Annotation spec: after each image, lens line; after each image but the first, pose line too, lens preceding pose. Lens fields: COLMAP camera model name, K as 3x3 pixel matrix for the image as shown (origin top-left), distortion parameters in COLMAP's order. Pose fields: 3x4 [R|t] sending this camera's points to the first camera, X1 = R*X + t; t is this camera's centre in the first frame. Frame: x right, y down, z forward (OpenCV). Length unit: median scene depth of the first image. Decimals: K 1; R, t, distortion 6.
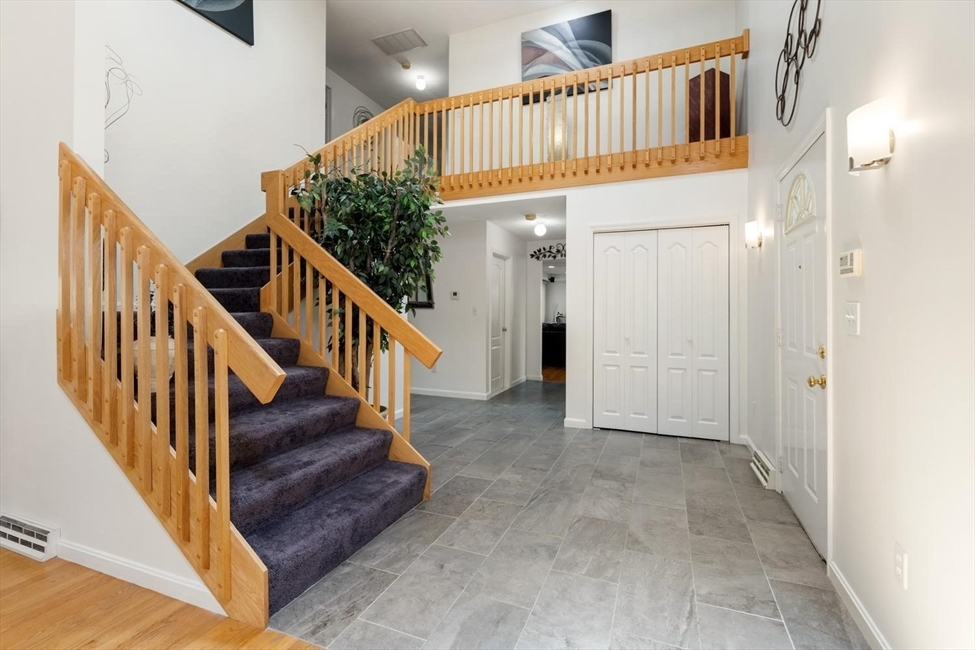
lens RADIAL K [[445.1, 0, 486.3], [0, 445.1, 305.6], [0, 0, 1]] dist [0.000261, 0.000071]
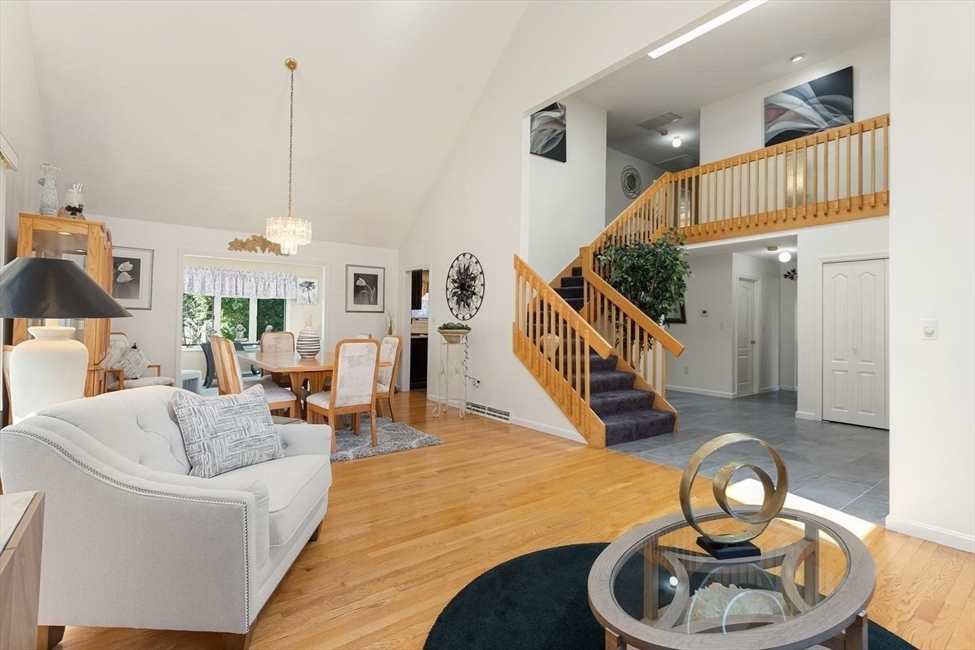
lens RADIAL K [[464.4, 0, 491.5], [0, 464.4, 317.1], [0, 0, 1]] dist [0.016507, 0.000196]
pose [[0.860850, 0.000146, -0.508858, 0.140863], [-0.004295, 0.999966, -0.006979, -0.000012], [0.508840, 0.008193, 0.860822, -0.763098]]
